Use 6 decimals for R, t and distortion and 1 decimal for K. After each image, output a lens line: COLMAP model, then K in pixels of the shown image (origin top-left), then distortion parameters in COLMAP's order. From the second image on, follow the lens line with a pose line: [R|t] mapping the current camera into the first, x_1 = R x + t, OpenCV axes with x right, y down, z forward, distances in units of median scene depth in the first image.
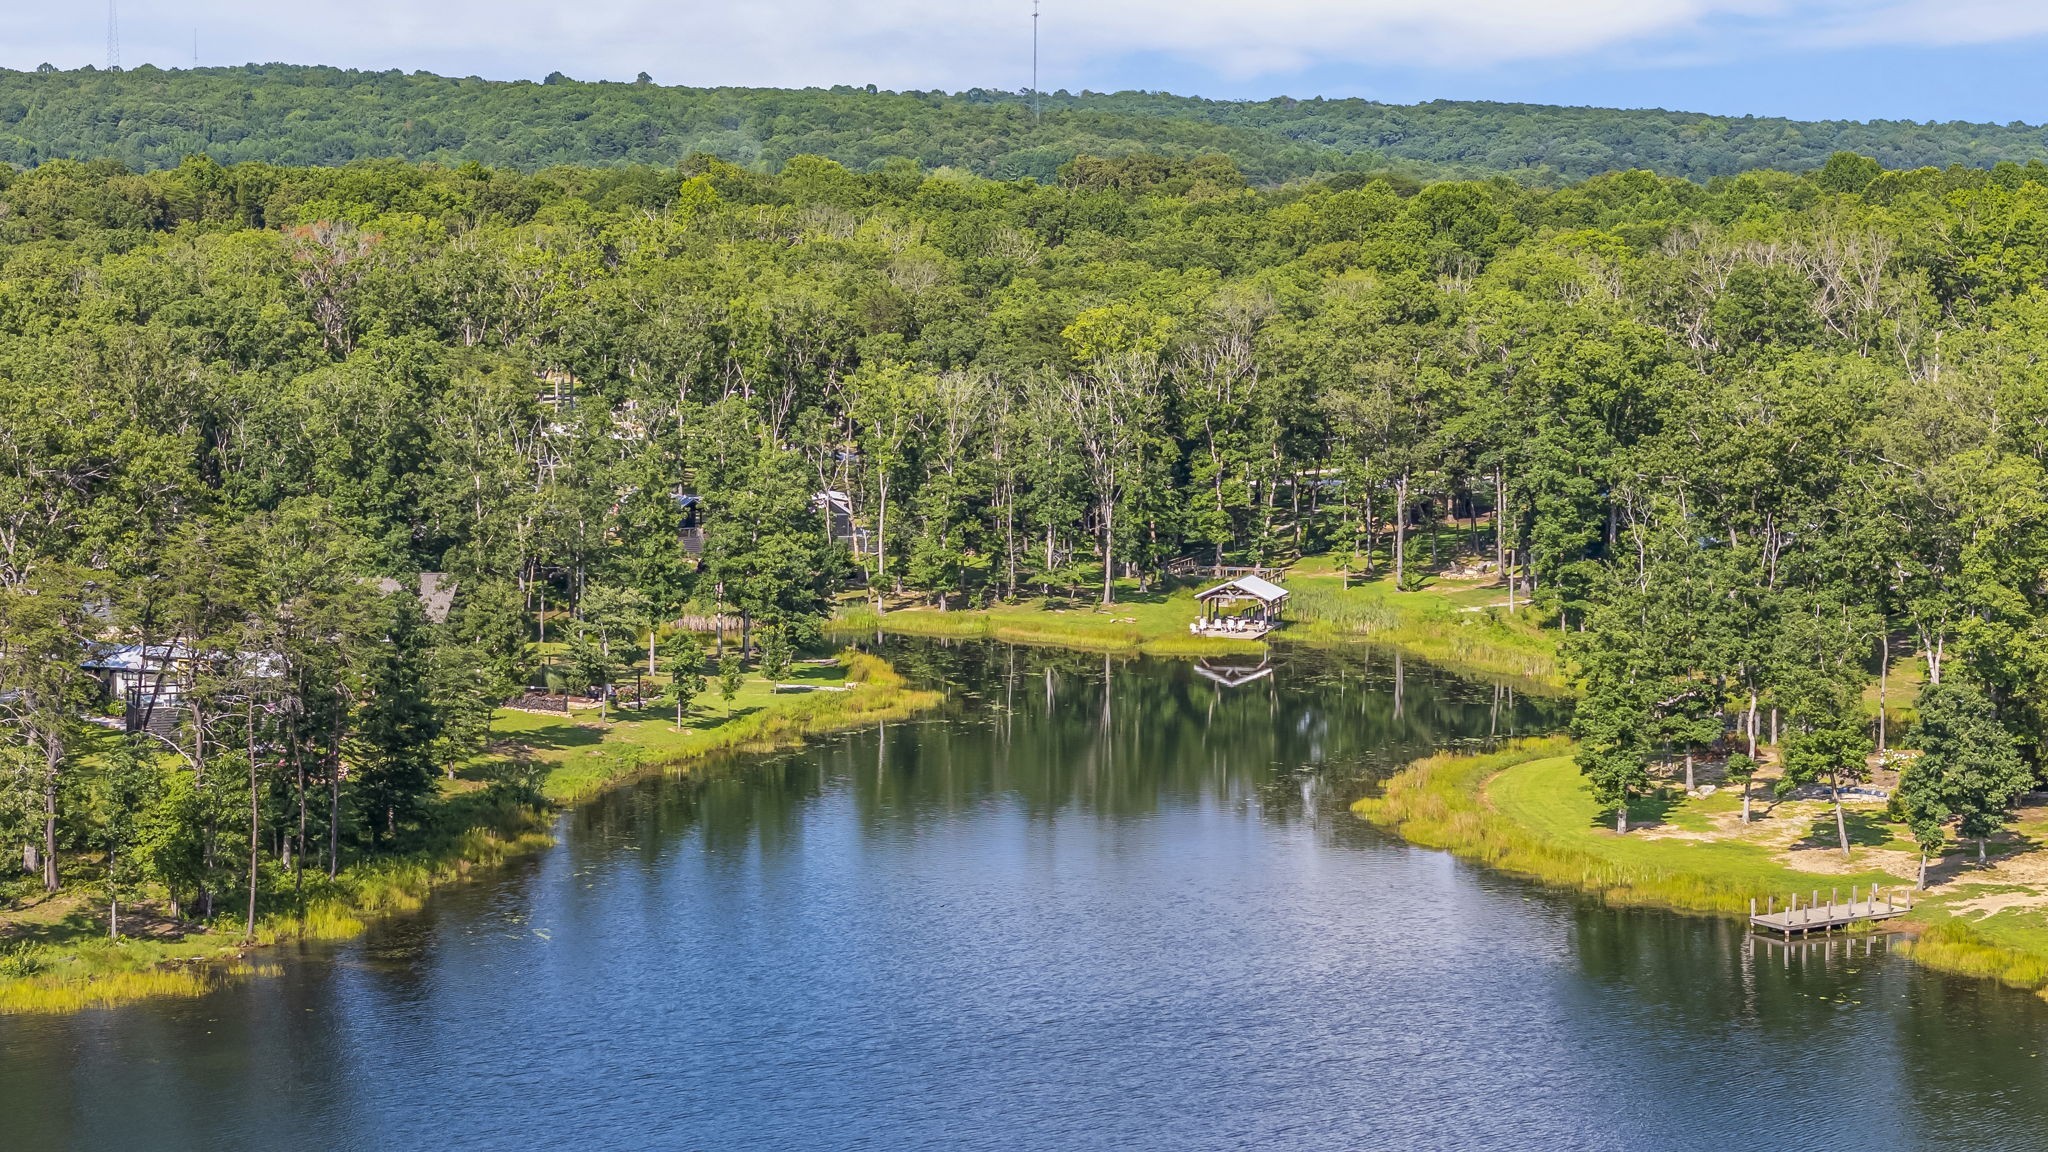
lens RADIAL K [[3872.3, 0, 1025.5], [0, 3872.3, 584.1], [0, 0, 1]] dist [-0.007809, 0.000000]
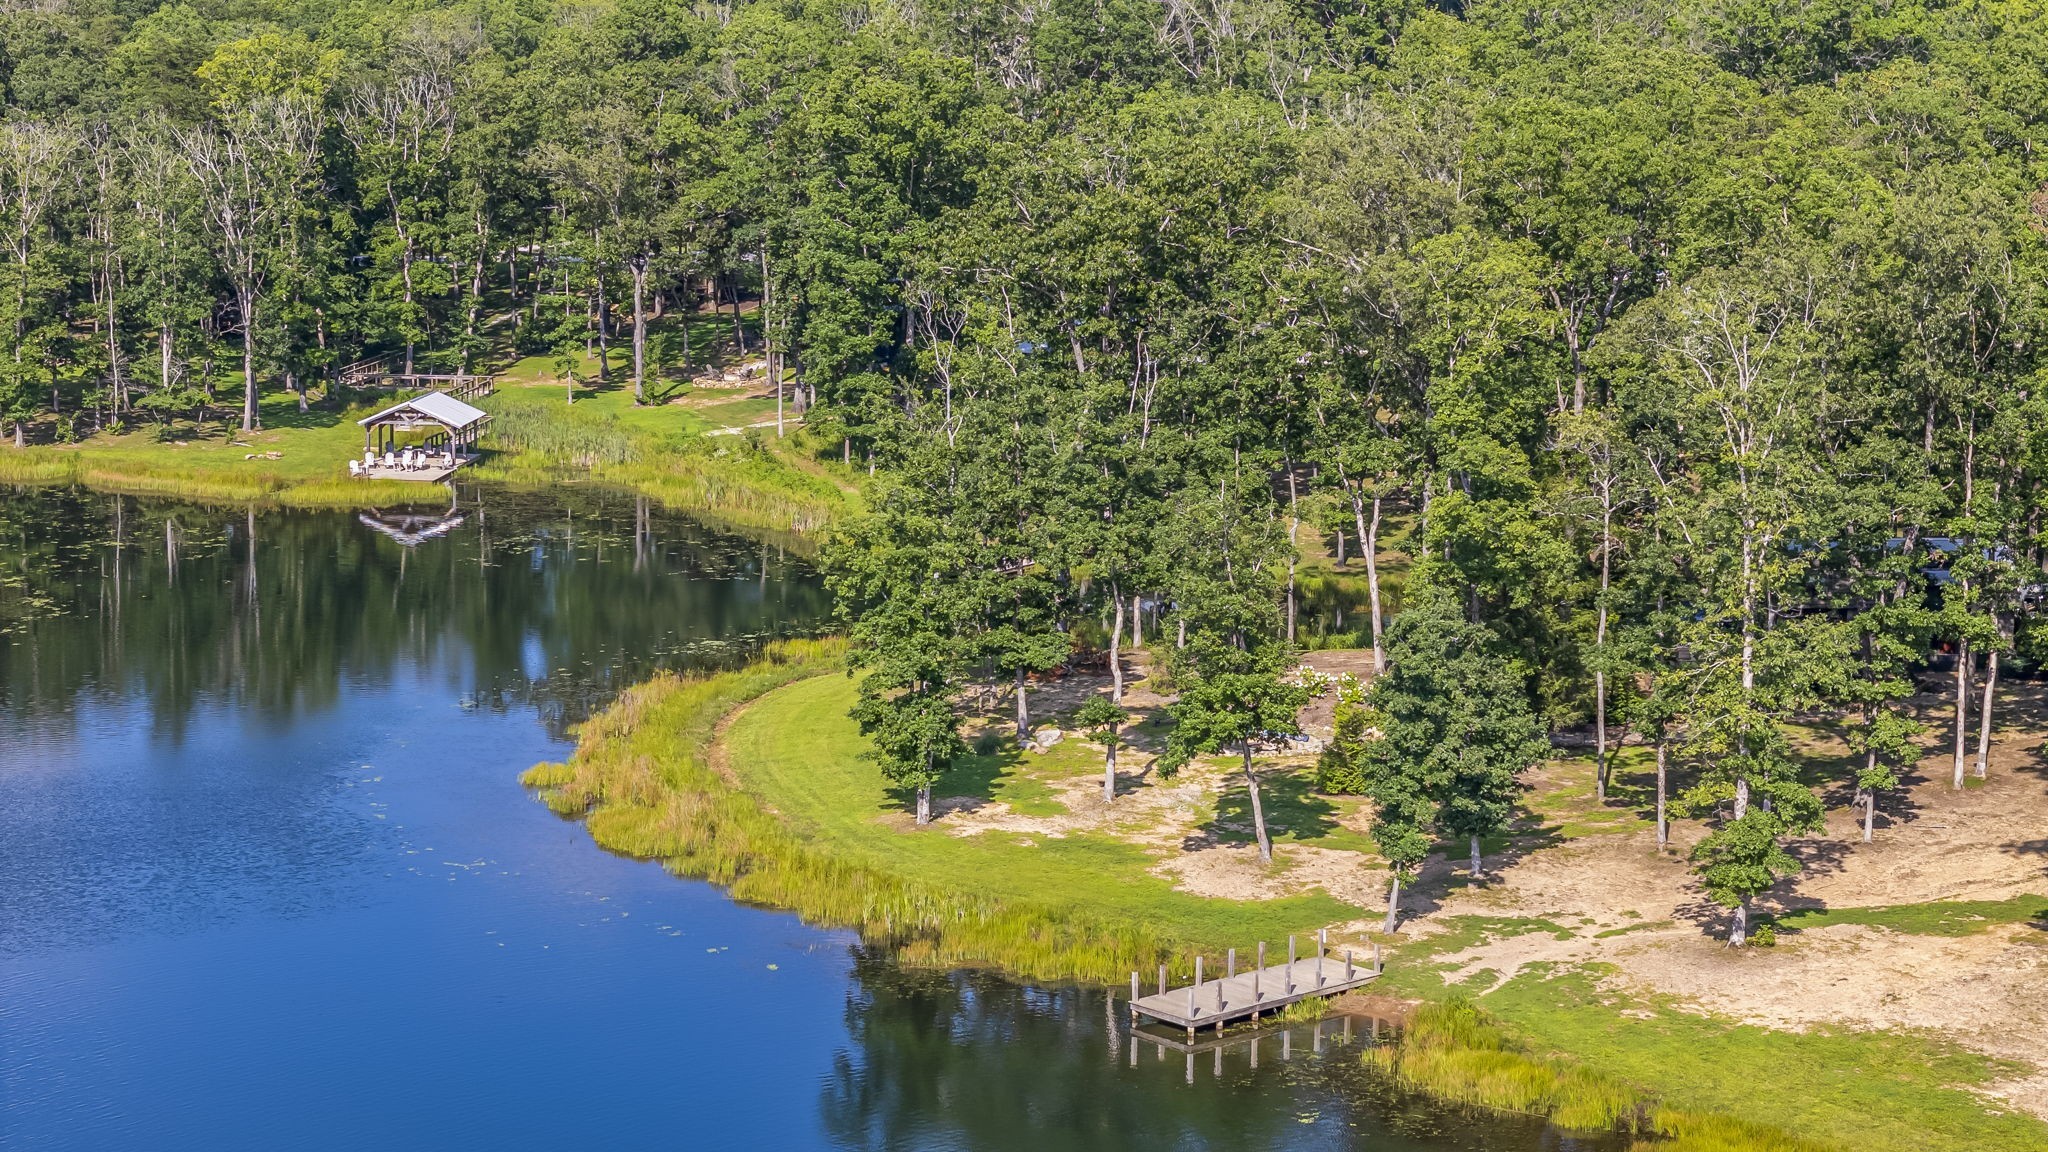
lens RADIAL K [[3872.3, 0, 1030.3], [0, 3872.3, 573.1], [0, 0, 1]] dist [-0.007809, 0.000000]
pose [[0.983992, -0.024190, 0.176566, 0.041335], [0.013498, 0.998015, 0.061507, -0.012859], [-0.177703, -0.058139, 0.982365, 0.257766]]
